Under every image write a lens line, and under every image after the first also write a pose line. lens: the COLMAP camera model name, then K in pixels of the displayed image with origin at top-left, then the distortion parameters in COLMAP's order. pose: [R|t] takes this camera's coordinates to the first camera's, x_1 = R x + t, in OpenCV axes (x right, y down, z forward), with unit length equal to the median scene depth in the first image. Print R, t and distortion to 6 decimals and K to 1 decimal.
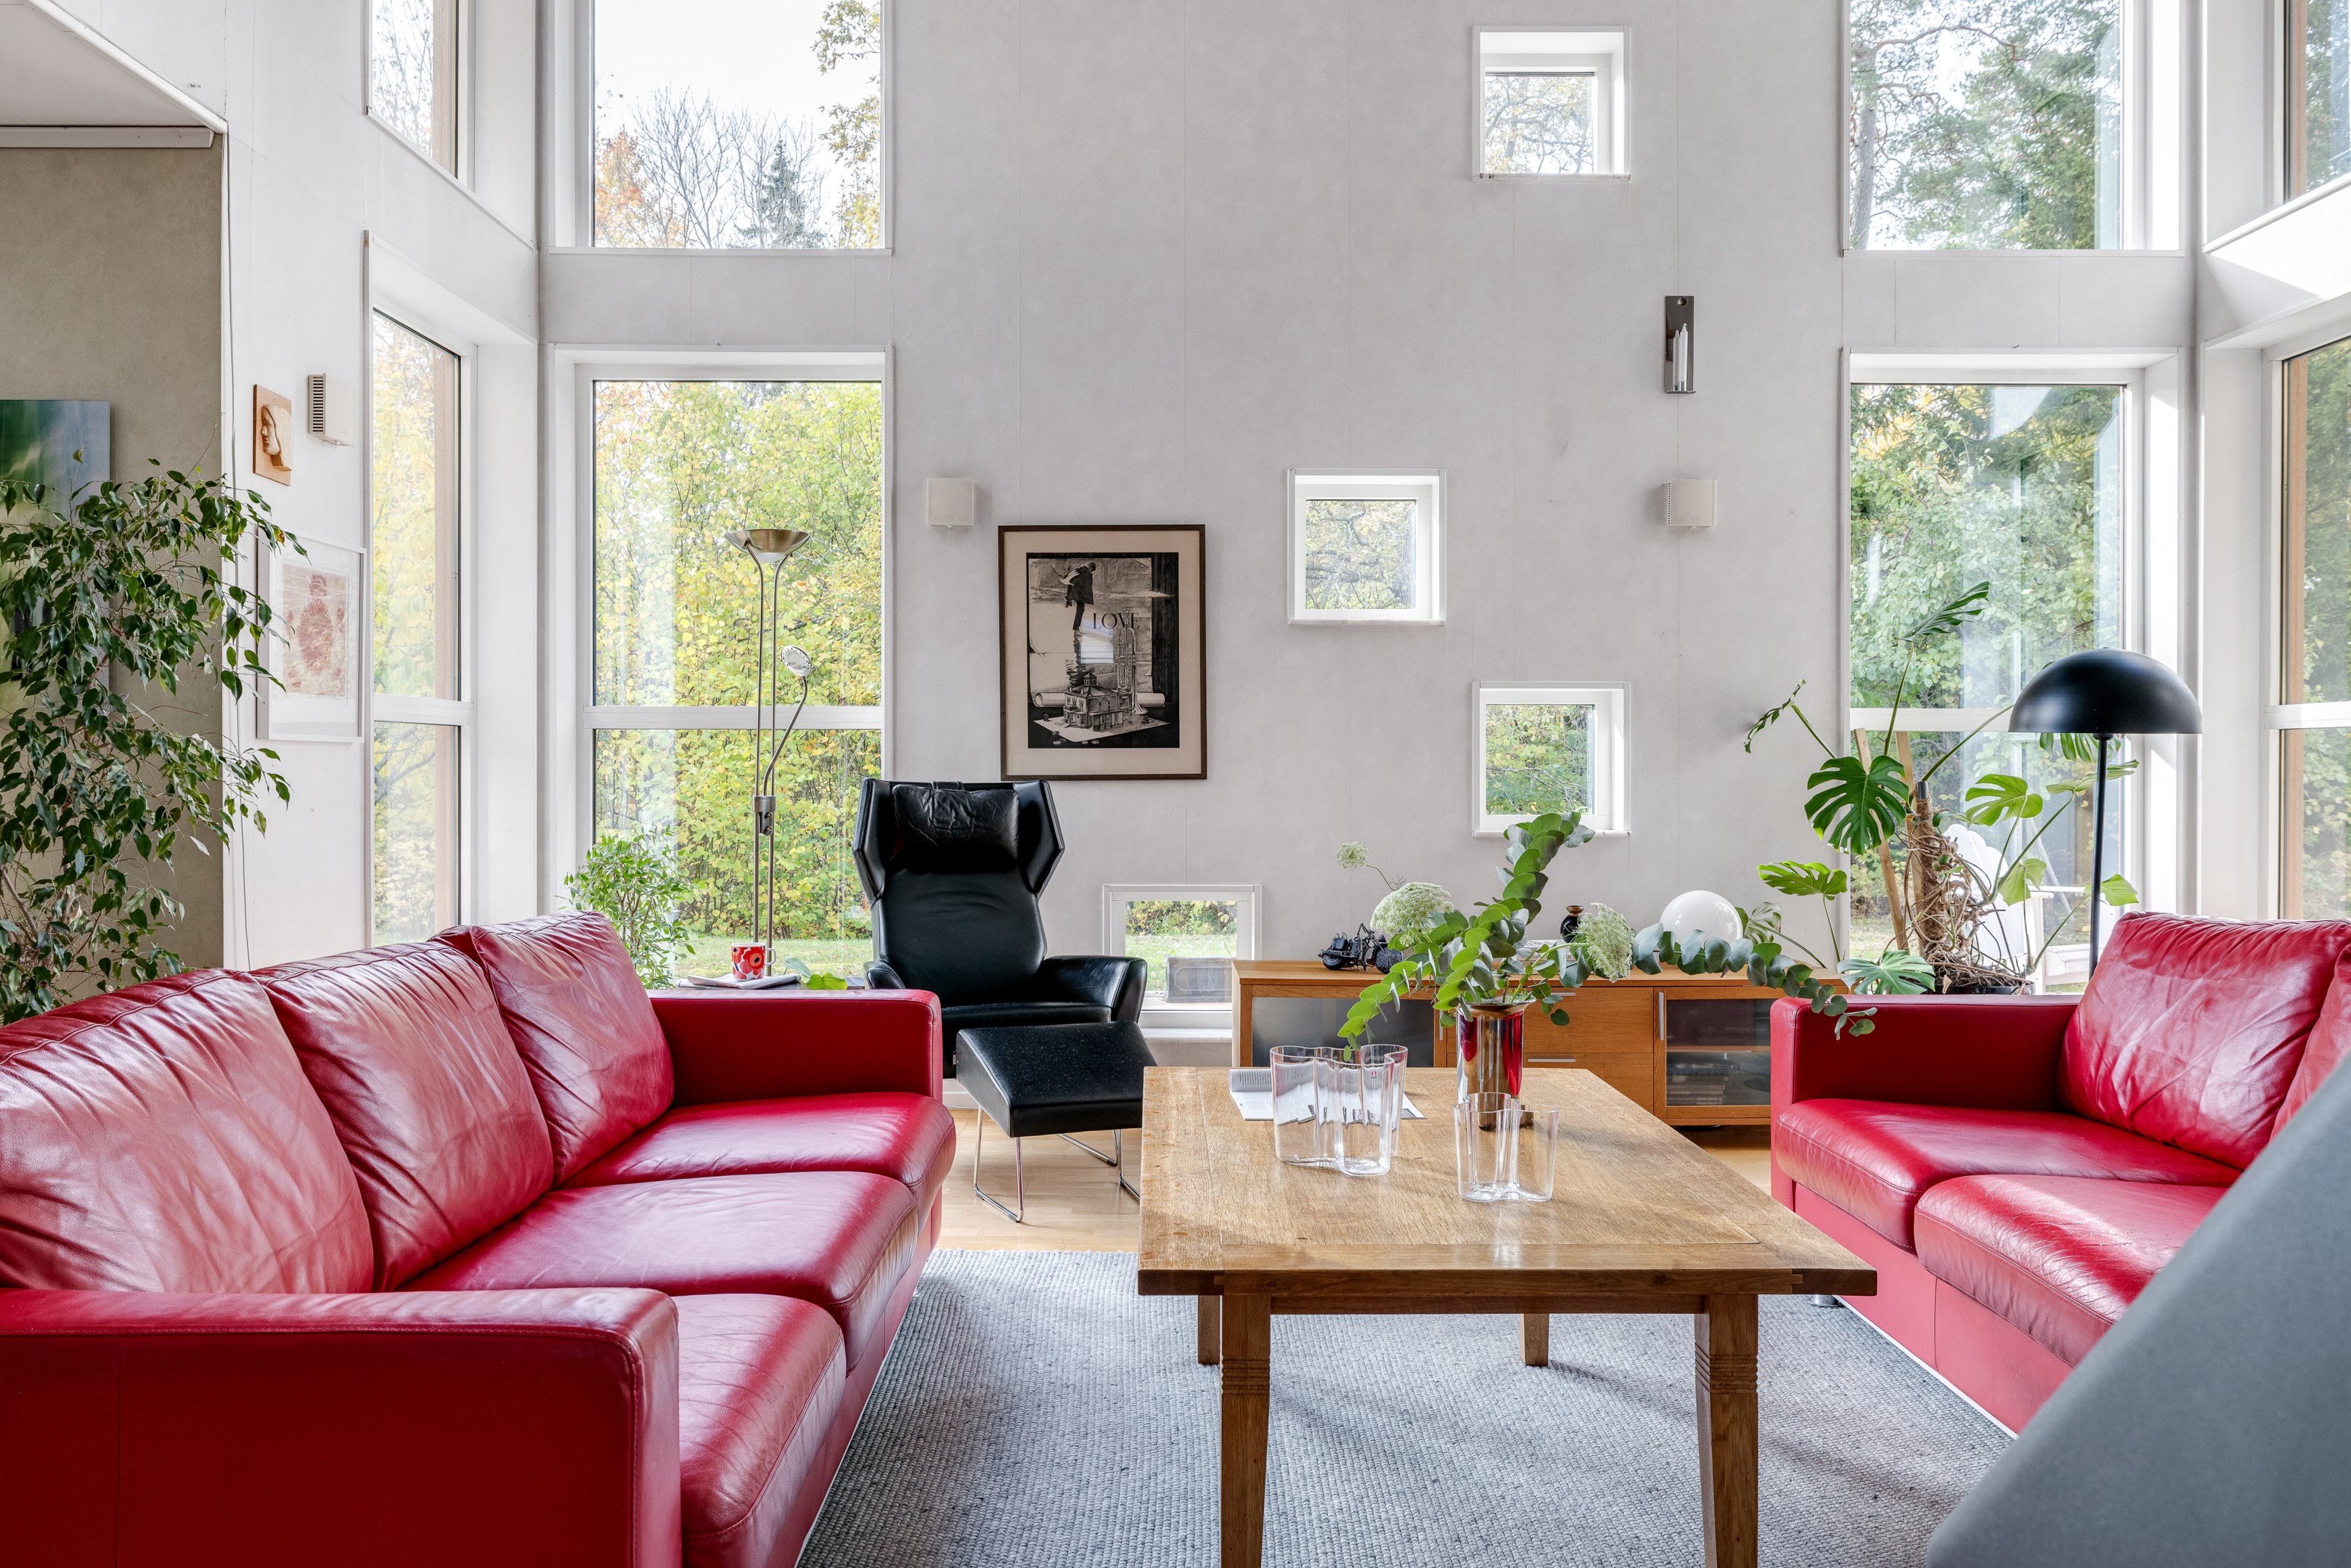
lens RADIAL K [[1678.6, 0, 1176.2], [0, 1678.6, 780.8], [0, 0, 1]] dist [0.004212, -0.003331]
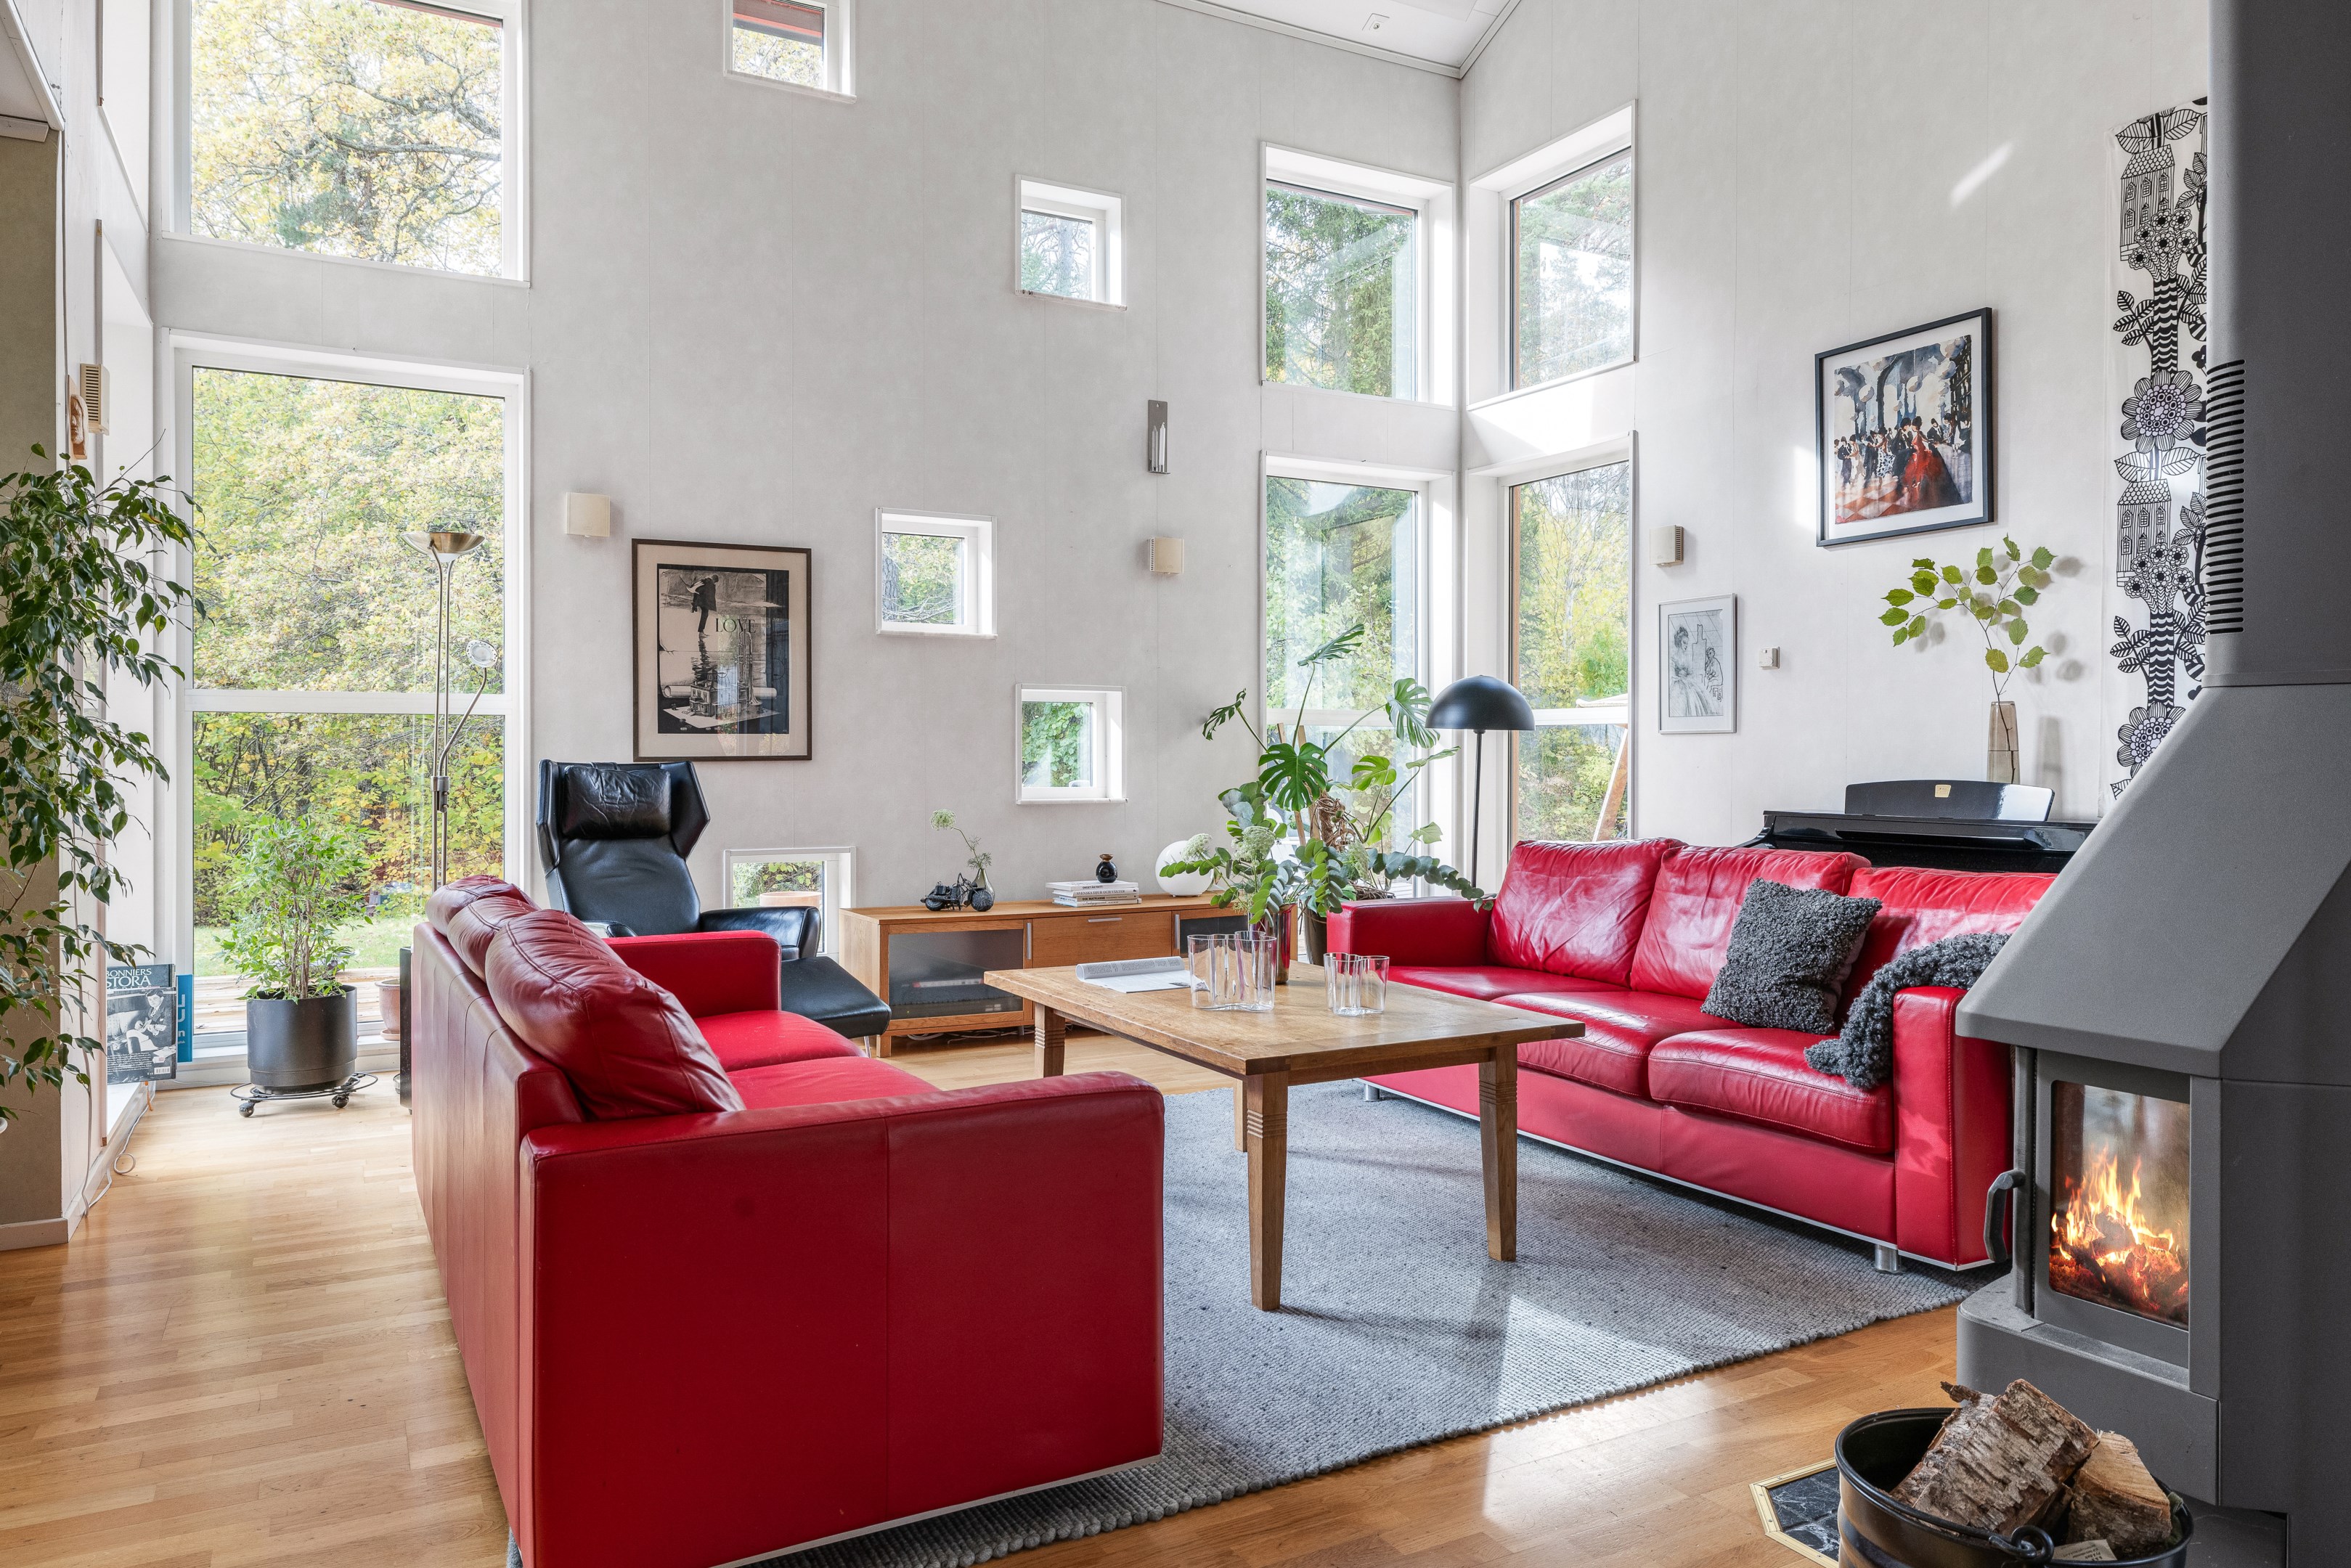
lens RADIAL K [[1552.5, 0, 1169.2], [0, 1552.5, 764.9], [0, 0, 1]] dist [0.001917, 0.003738]
pose [[0.881608, -0.003438, 0.471970, -0.282621], [0.002419, 0.999993, 0.002766, 0.000091], [-0.471976, -0.001297, 0.881610, -0.104150]]
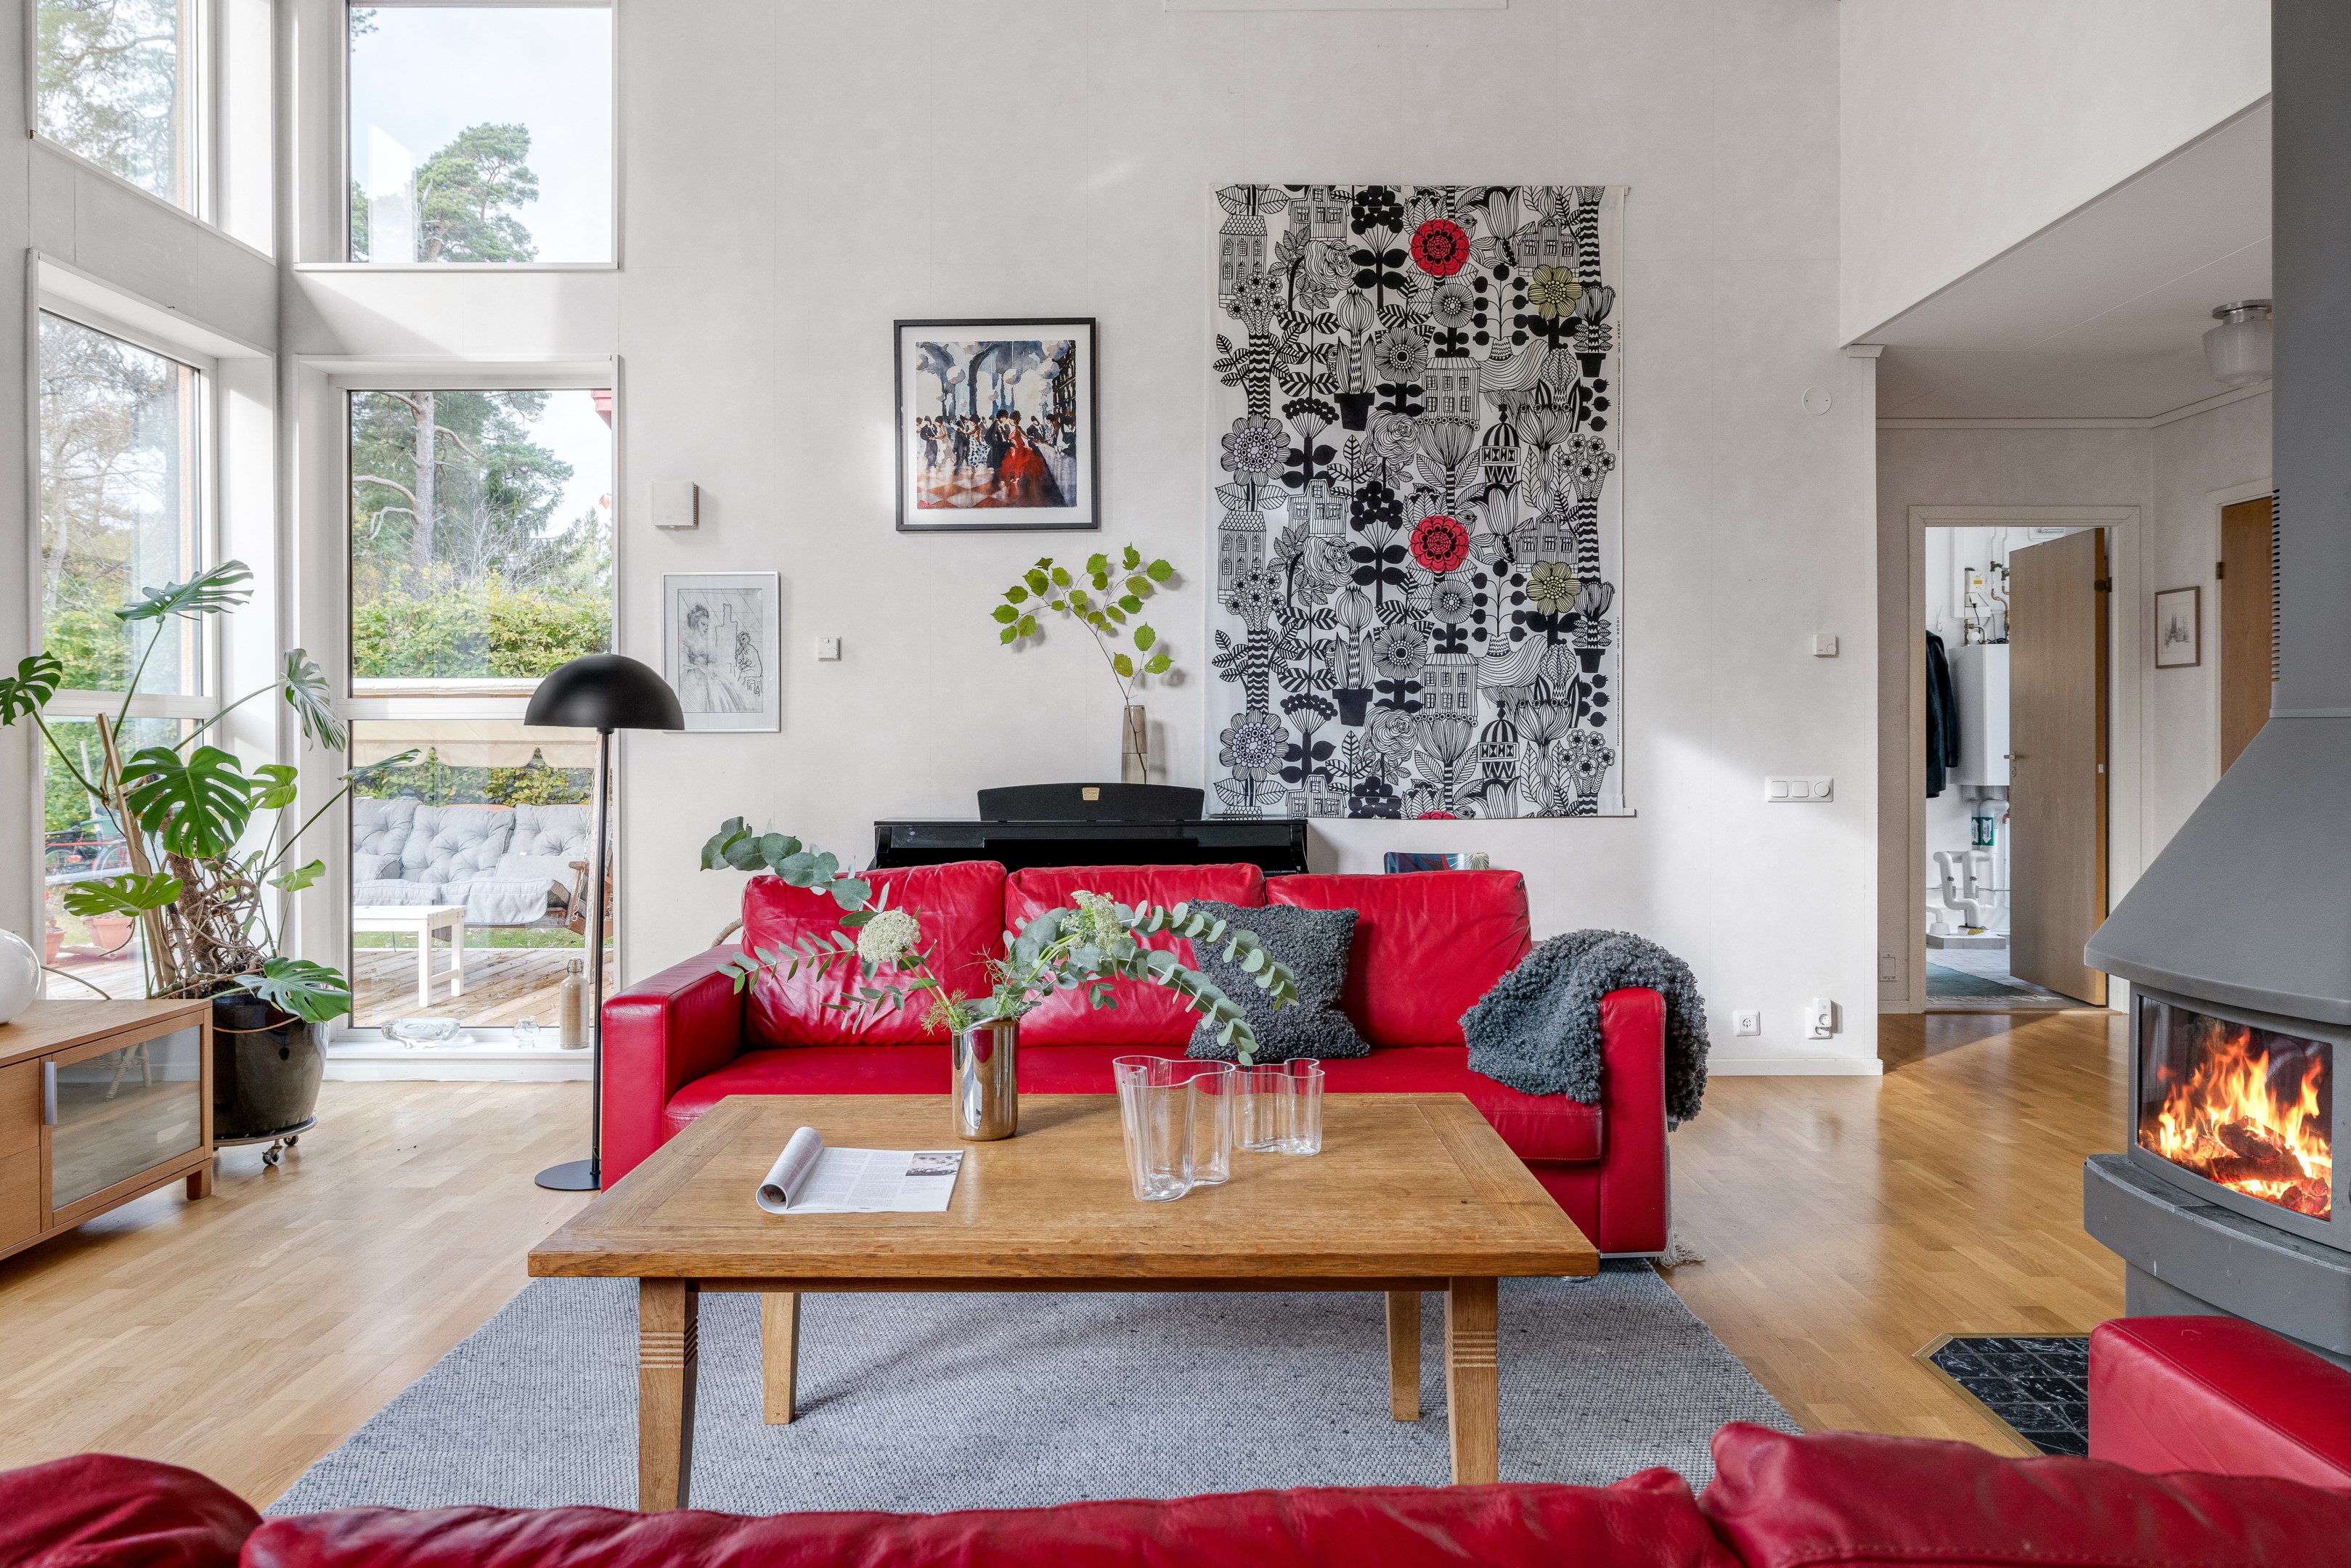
lens RADIAL K [[1552.5, 0, 1166.0], [0, 1552.5, 741.5], [0, 0, 1]] dist [0.001917, 0.003738]
pose [[0.013140, -0.000716, 0.999913, -0.358140], [0.009346, 0.999956, 0.000594, -0.011950], [-0.999870, 0.009337, 0.013146, 0.437660]]
